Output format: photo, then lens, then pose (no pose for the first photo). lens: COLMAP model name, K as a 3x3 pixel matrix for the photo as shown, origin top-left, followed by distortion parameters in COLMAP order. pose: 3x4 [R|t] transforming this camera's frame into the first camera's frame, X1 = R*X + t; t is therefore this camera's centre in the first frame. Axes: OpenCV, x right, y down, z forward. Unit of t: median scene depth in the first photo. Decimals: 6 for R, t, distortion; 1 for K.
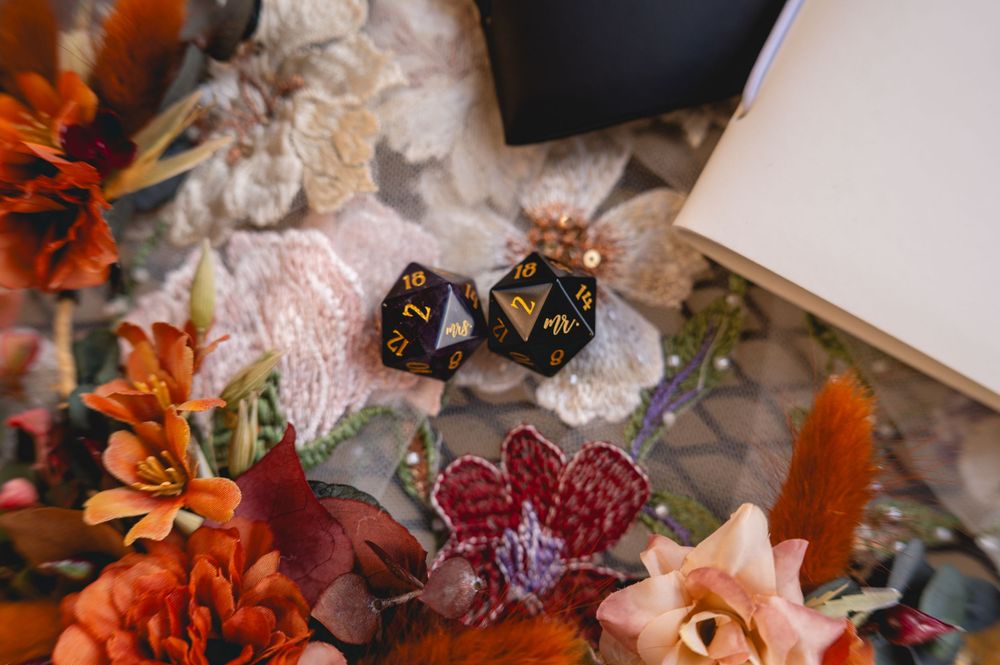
lens RADIAL K [[999.9, 0, 500.0], [0, 999.9, 332.5], [0, 0, 1]] dist [-0.015762, 0.020438]
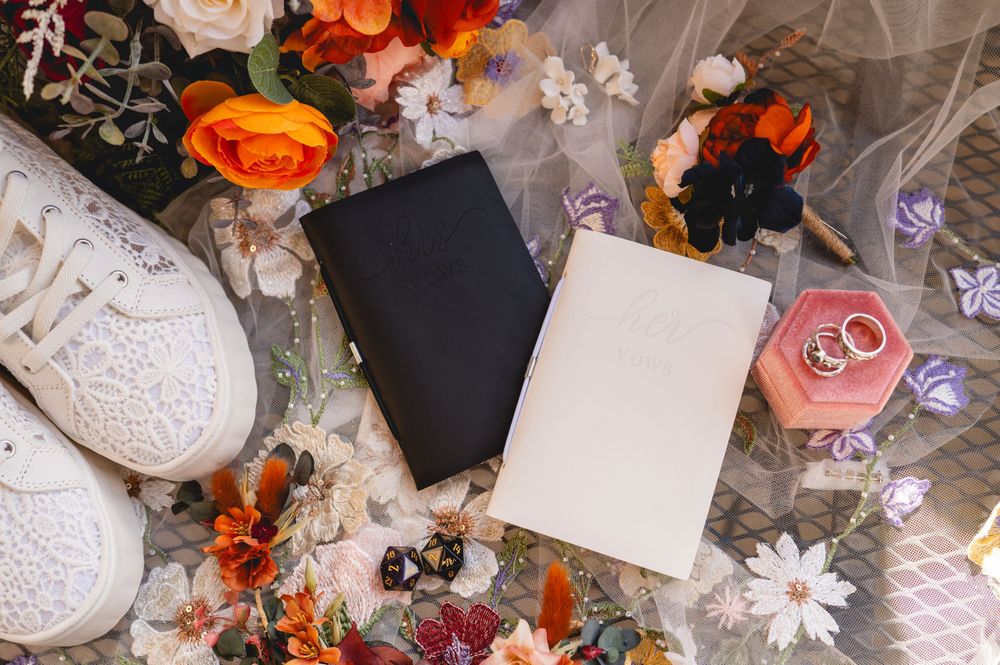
lens RADIAL K [[1035.4, 0, 520.9], [0, 1035.4, 332.3], [0, 0, 1]] dist [-0.004461, 0.017135]
pose [[0.980453, -0.196752, 0.000738, 0.335566], [0.195705, 0.974835, -0.106756, -0.248194], [0.020285, 0.104814, 0.994285, -1.614362]]
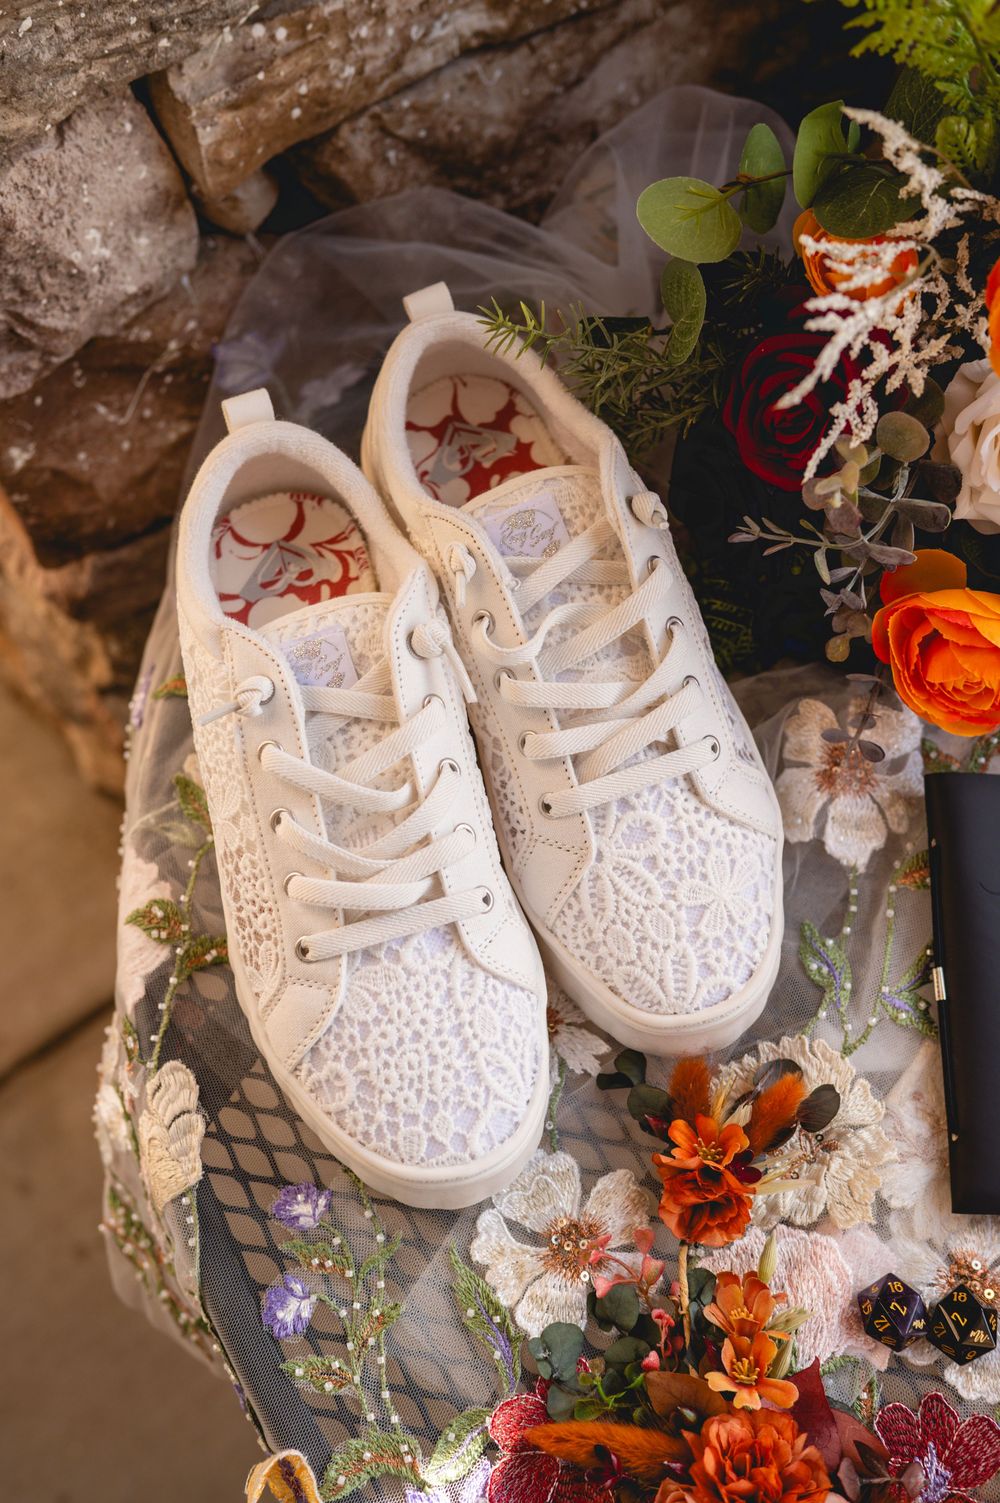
lens RADIAL K [[1502.9, 0, 500.0], [0, 1502.9, 751.5], [0, 0, 1]] dist [-0.015762, 0.020438]
pose [[0.971546, 0.228312, -0.063027, -0.749007], [-0.236815, 0.931647, -0.275596, -0.036686], [-0.004203, 0.282679, 0.959205, -1.621927]]
